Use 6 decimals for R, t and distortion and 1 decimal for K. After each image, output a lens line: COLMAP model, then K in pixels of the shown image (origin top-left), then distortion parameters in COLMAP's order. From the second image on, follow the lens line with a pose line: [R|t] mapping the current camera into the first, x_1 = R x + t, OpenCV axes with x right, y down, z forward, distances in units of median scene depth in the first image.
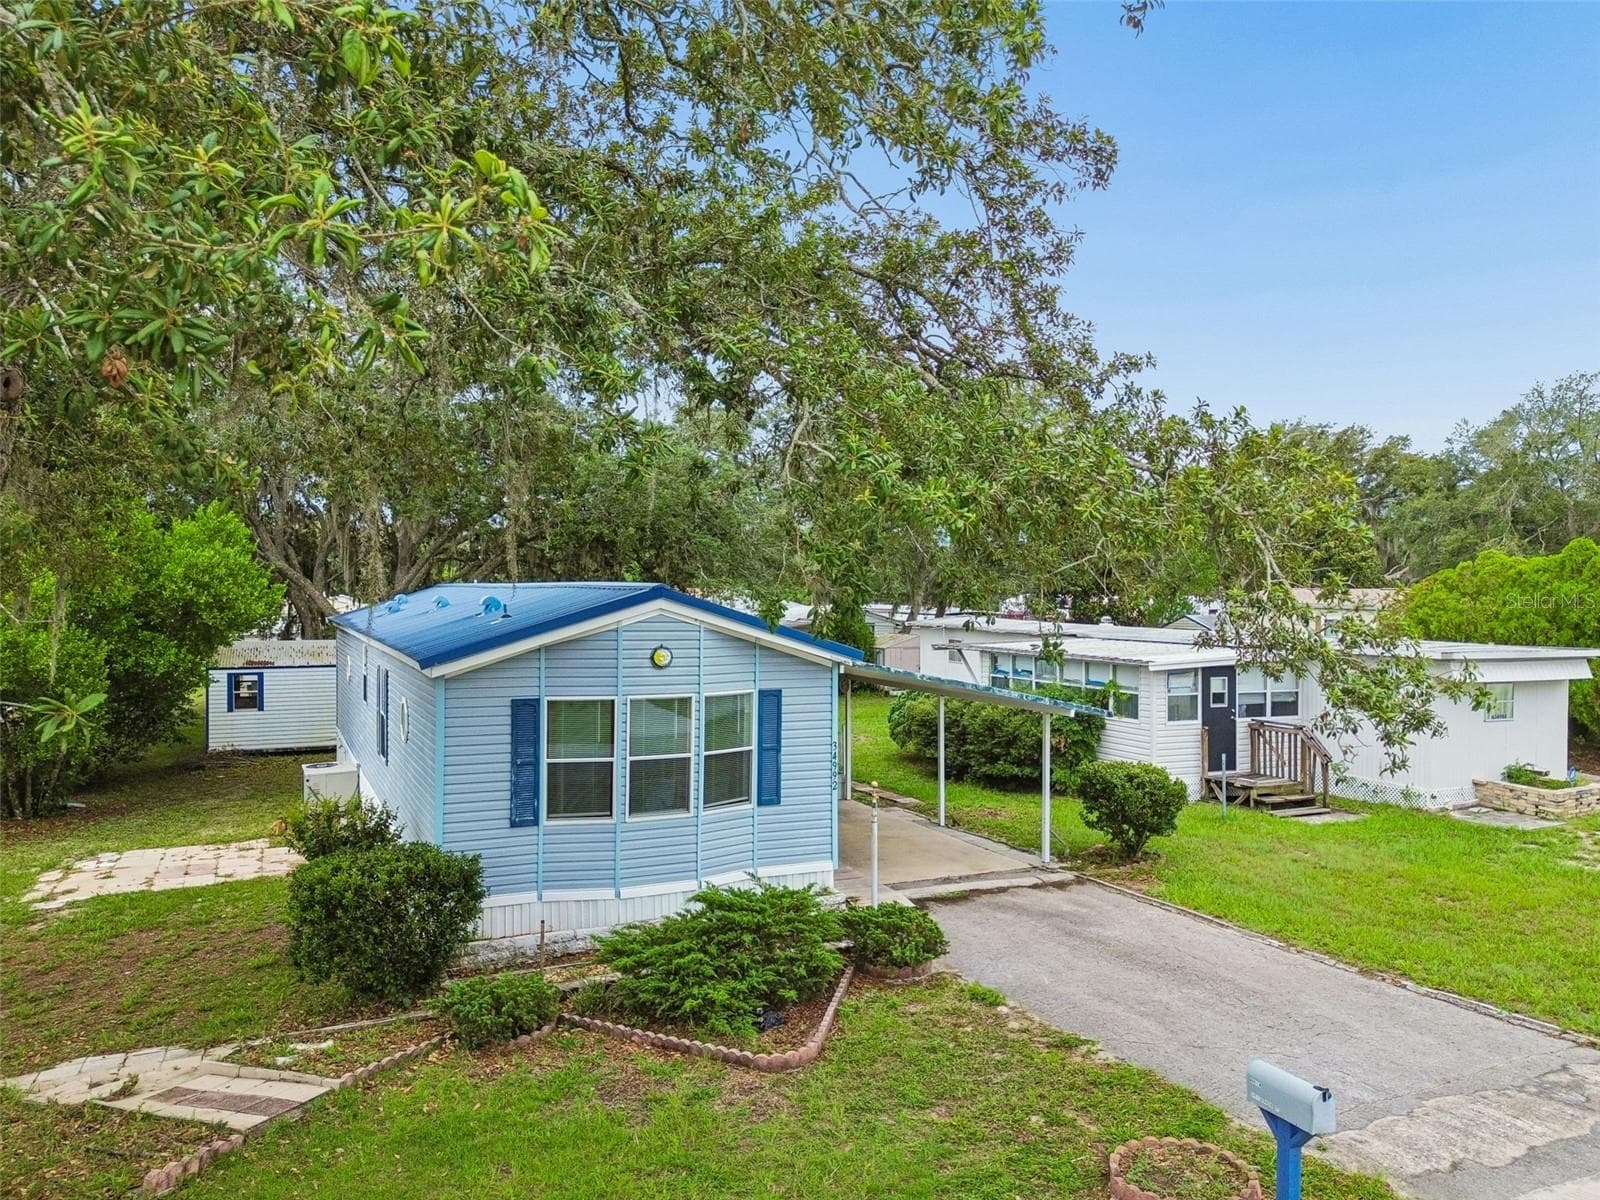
lens RADIAL K [[1152.8, 0, 800.0], [0, 1152.8, 600.0], [0, 0, 1]] dist [0.068182, -0.064003]
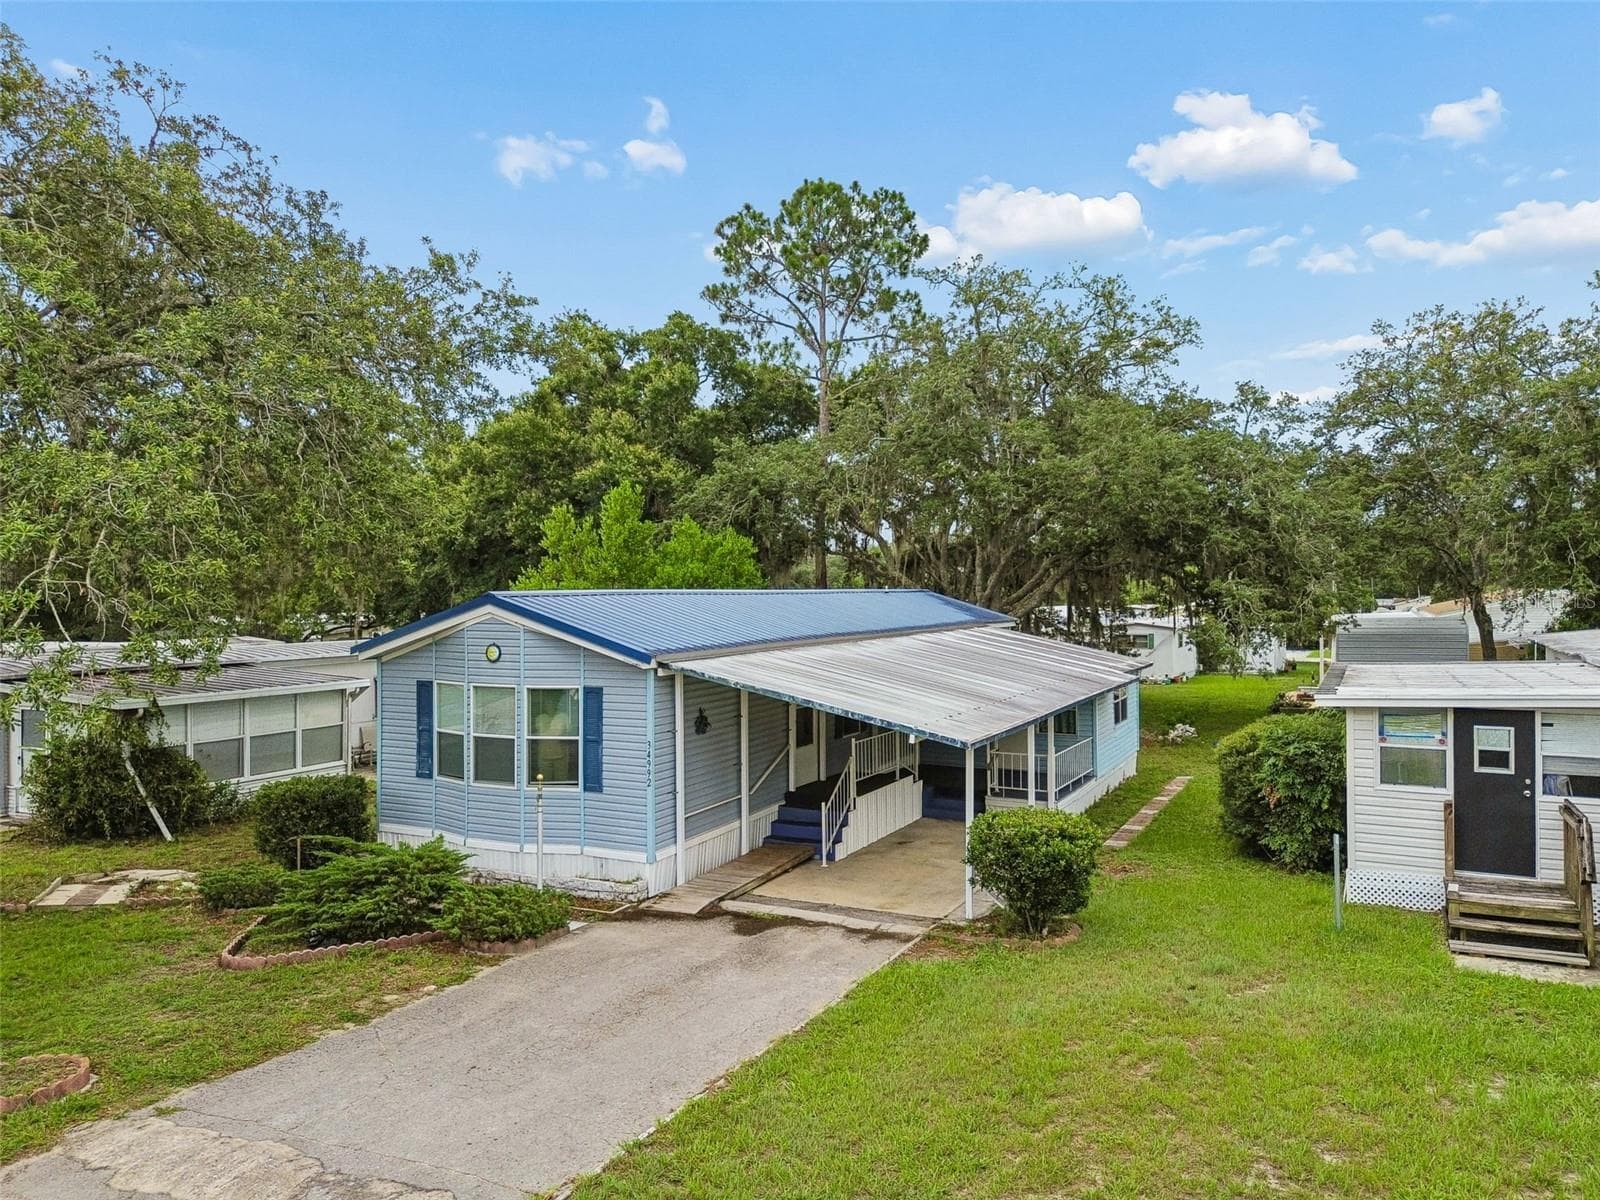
lens RADIAL K [[1156.0, 0, 800.0], [0, 1156.0, 600.0], [0, 0, 1]] dist [0.025195, -0.002039]
pose [[0.629929, 0.000591, -0.776652, 1.005352], [0.000357, 0.999999, 0.001051, -0.006699], [0.776652, -0.000939, 0.629929, 0.483430]]
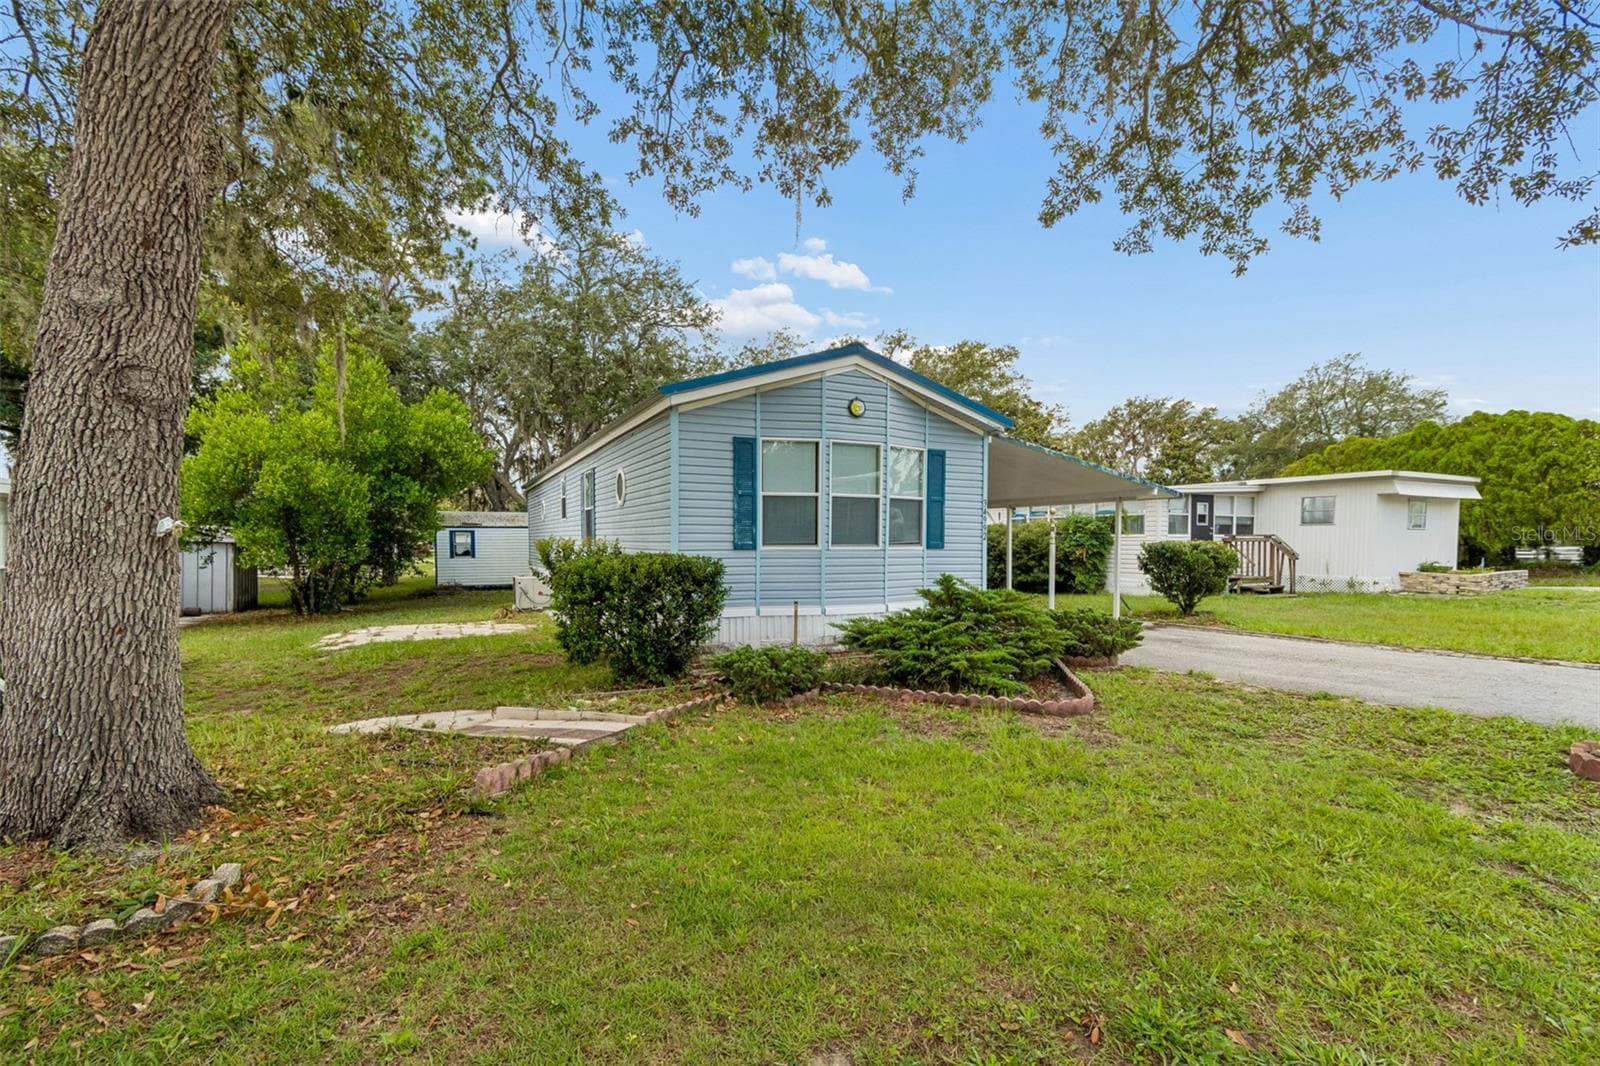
lens RADIAL K [[728.8, 0, 794.3], [0, 728.8, 566.3], [0, 0, 1]] dist [-0.001810, 0.000199]
pose [[0.999942, -0.006561, 0.008496, -0.187184], [0.006329, 0.999614, 0.027054, 0.184703], [-0.008670, -0.026998, 0.999598, 0.271073]]
